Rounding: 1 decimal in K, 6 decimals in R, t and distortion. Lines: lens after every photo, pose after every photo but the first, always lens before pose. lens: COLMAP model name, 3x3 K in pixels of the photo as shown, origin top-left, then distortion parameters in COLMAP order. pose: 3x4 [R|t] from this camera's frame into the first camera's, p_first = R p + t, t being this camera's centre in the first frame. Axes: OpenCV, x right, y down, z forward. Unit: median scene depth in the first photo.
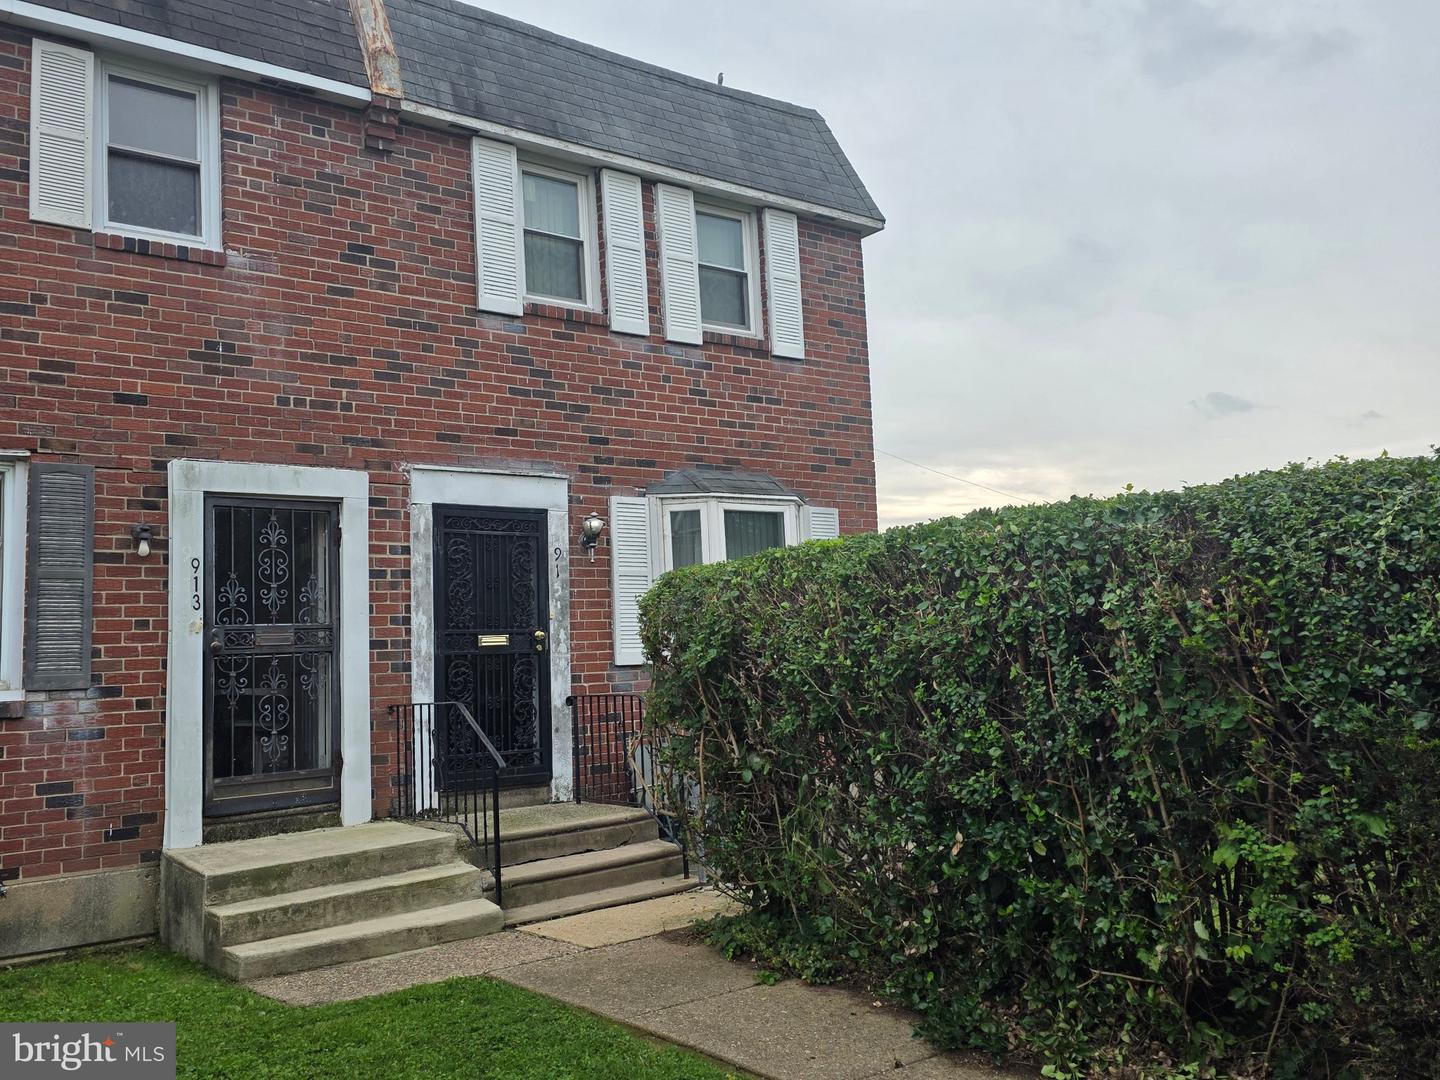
lens RADIAL K [[1261.5, 0, 722.3], [0, 1261.5, 527.0], [0, 0, 1]] dist [0.090621, -0.064866]
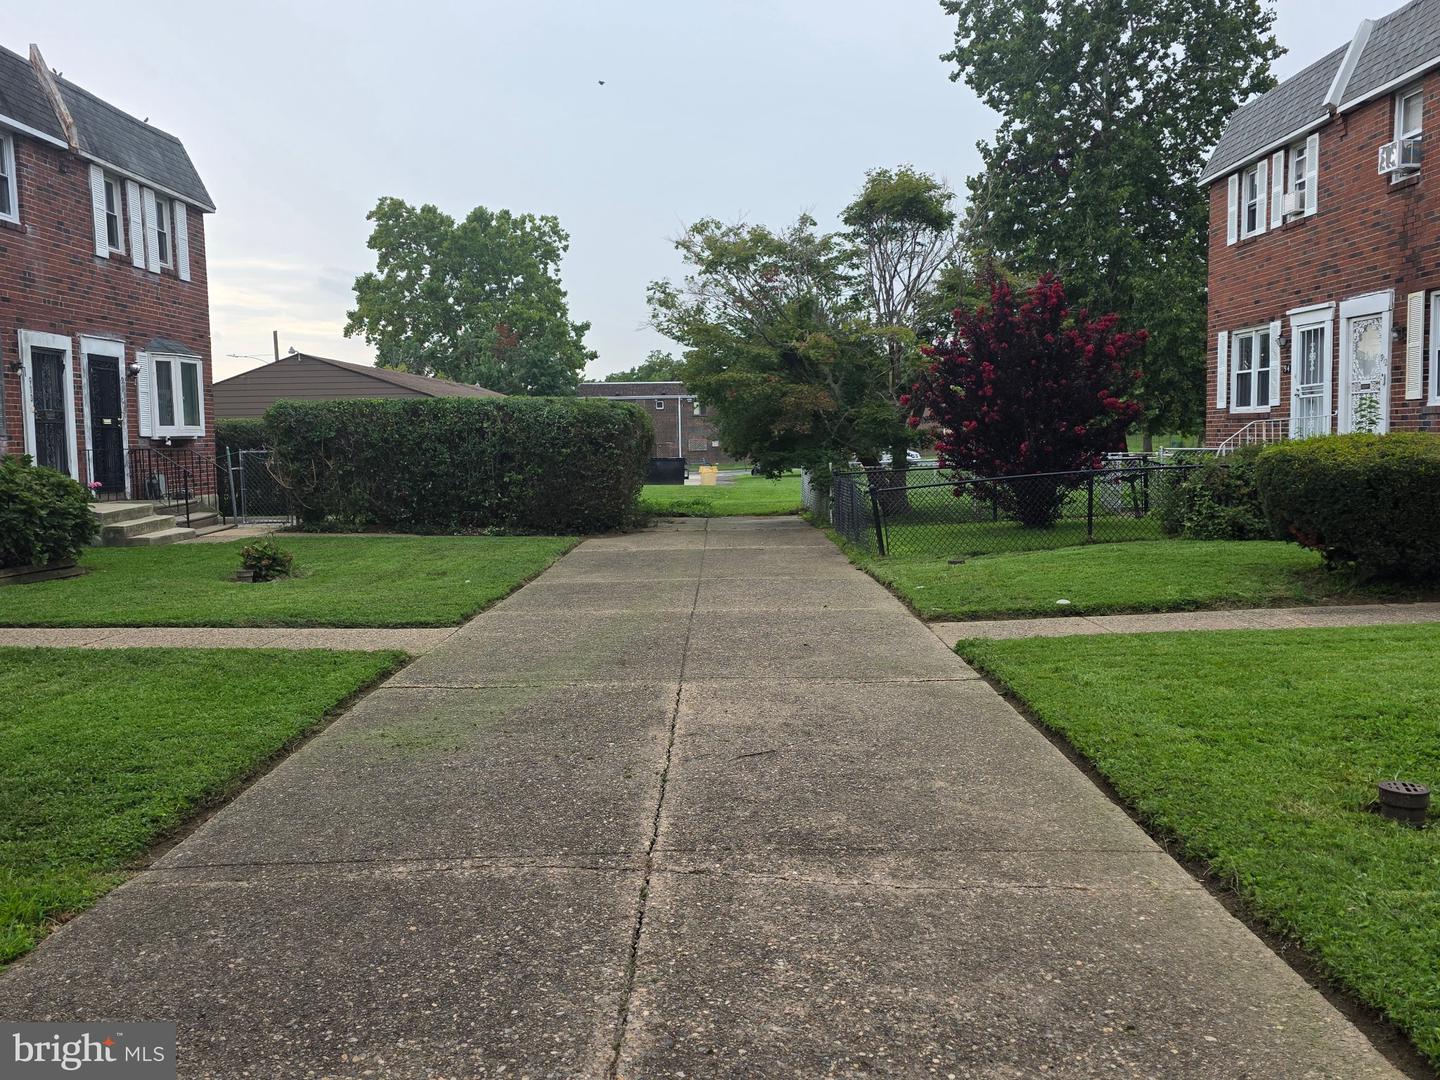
lens RADIAL K [[1230.3, 0, 767.4], [0, 1230.3, 518.4], [0, 0, 1]] dist [0.080791, -0.070388]
pose [[0.573651, -0.015922, 0.818945, -1.186412], [-0.108590, 0.989508, 0.095303, -0.063083], [-0.811870, -0.143600, 0.565903, -1.014954]]
